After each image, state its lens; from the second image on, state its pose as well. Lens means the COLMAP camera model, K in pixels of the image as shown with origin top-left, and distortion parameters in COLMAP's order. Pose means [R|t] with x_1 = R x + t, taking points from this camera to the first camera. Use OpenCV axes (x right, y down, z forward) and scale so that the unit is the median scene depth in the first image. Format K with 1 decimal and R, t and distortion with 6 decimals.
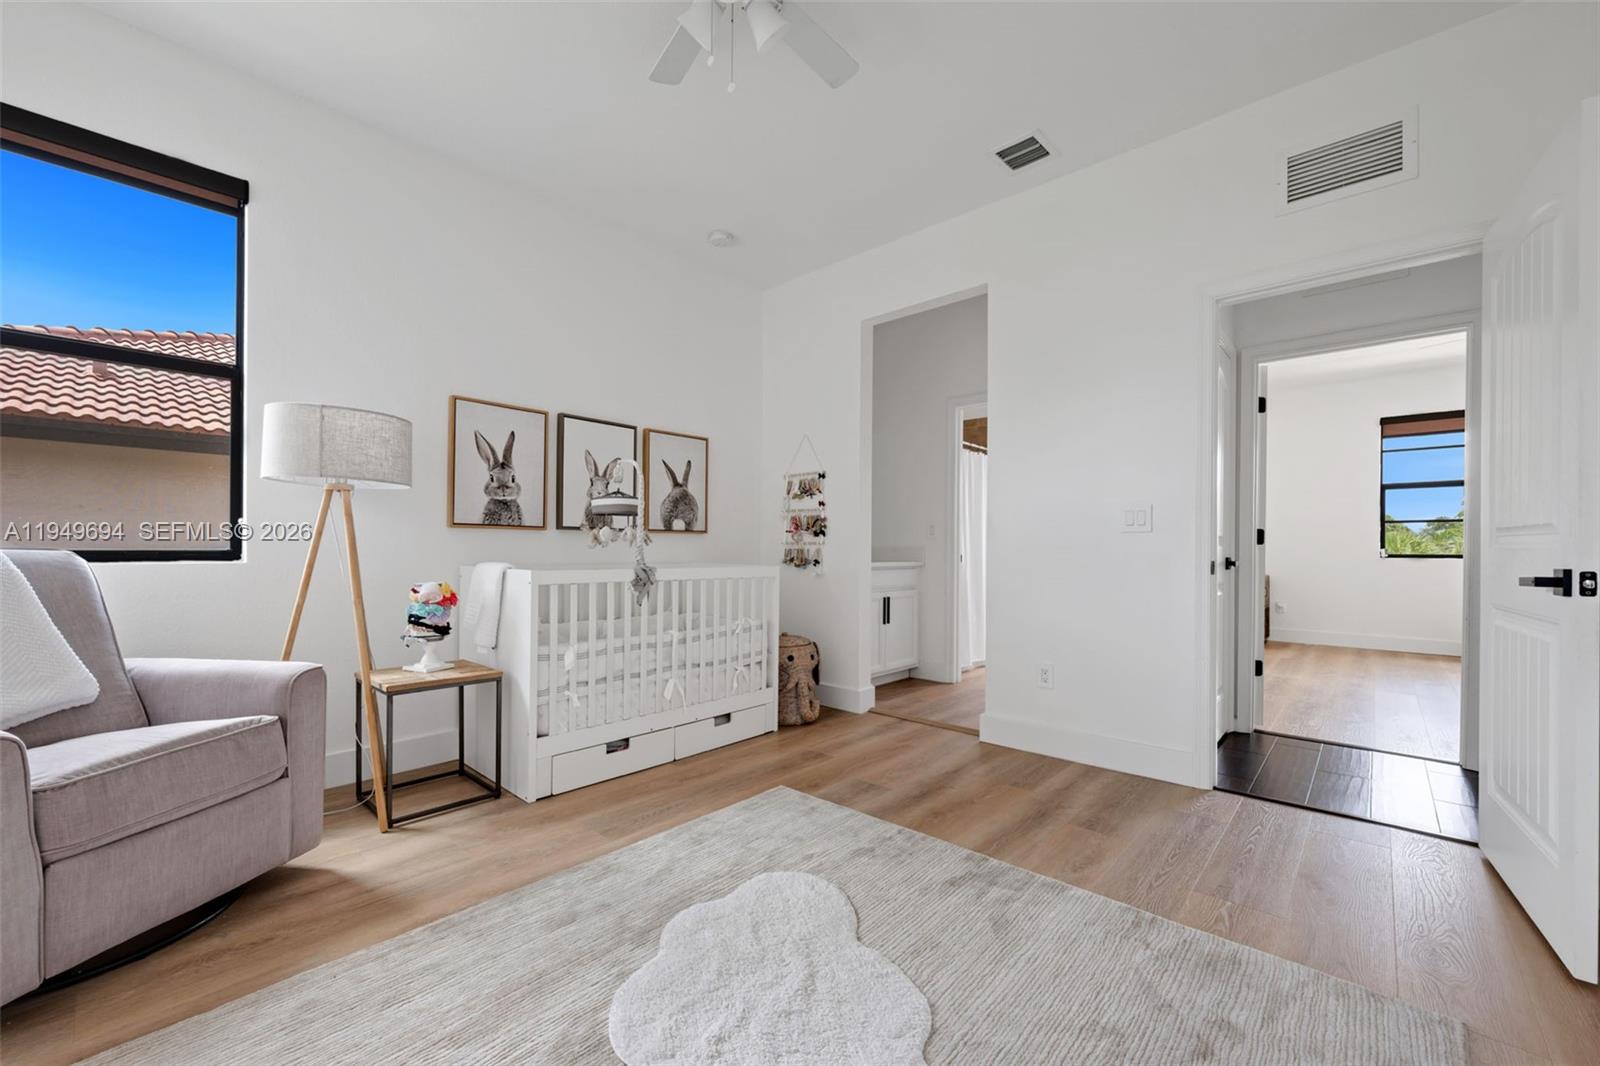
lens RADIAL K [[643.0, 0, 802.2], [0, 643.0, 551.6], [0, 0, 1]] dist [-0.000397, -0.000087]
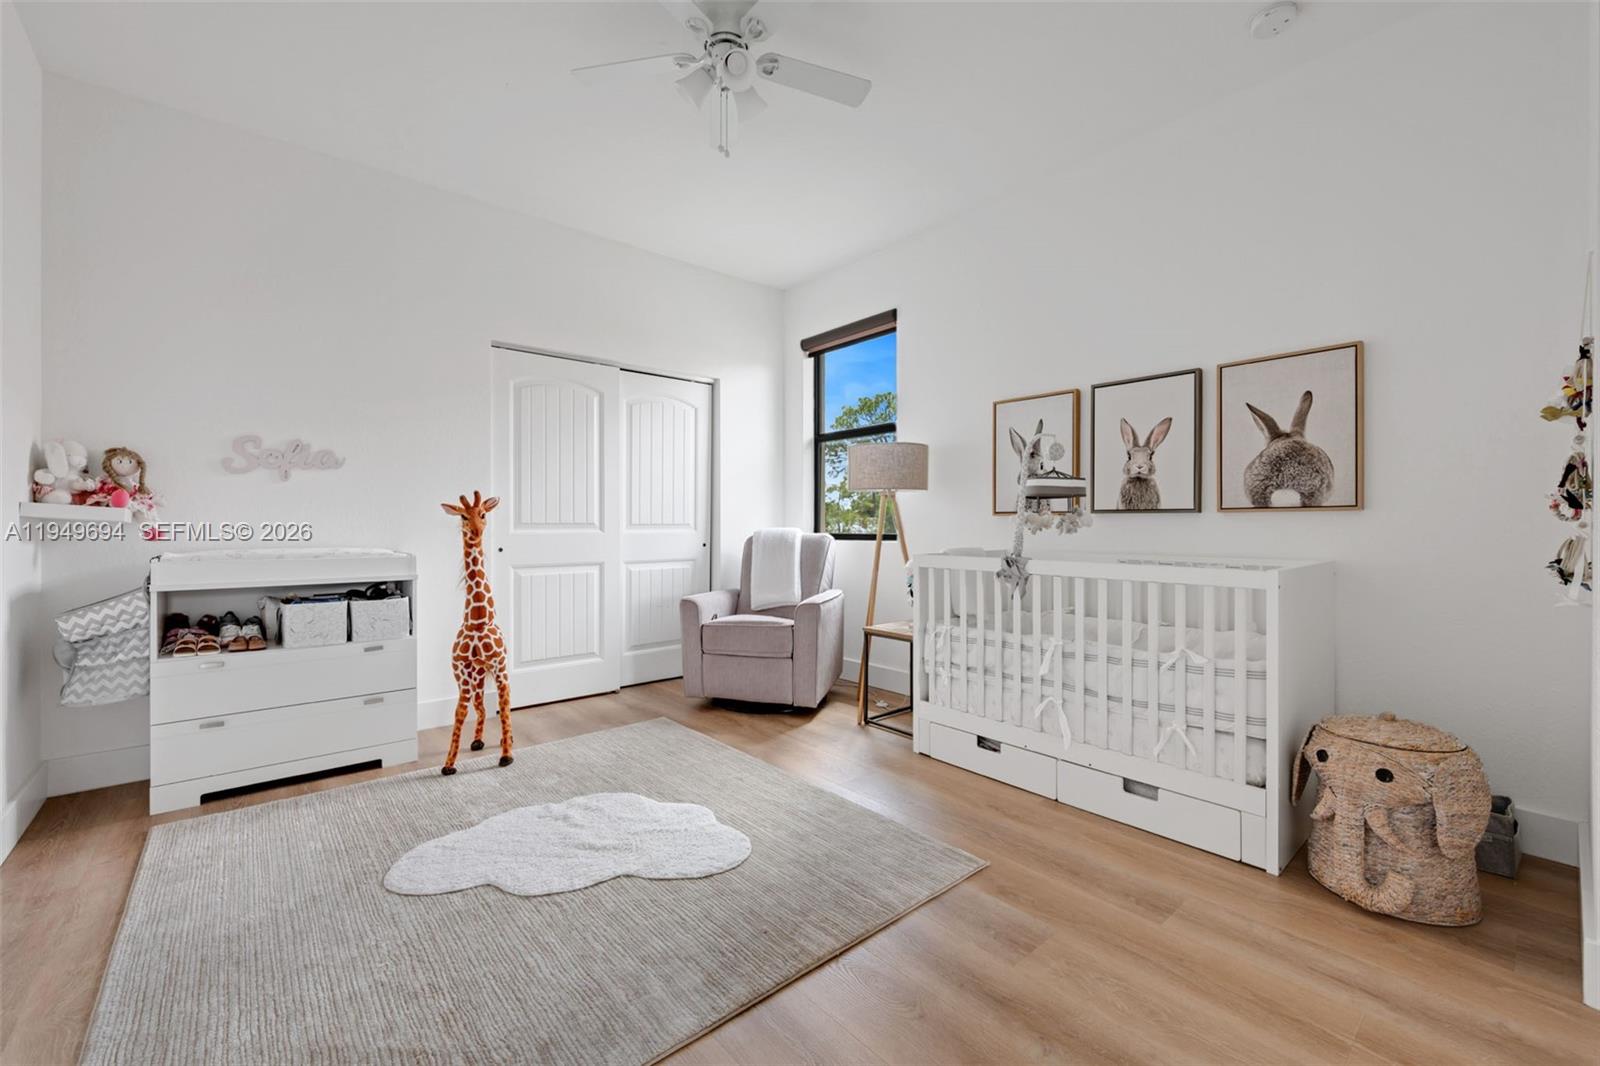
lens RADIAL K [[658.9, 0, 800.0], [0, 658.9, 533.0], [0, 0, 1]] dist [-0.001174, -0.000306]
pose [[-0.140475, 0.002585, -0.990081, 0.621037], [-0.005549, 0.999979, 0.003398, -0.008957], [0.990069, 0.005971, -0.140457, 0.753164]]
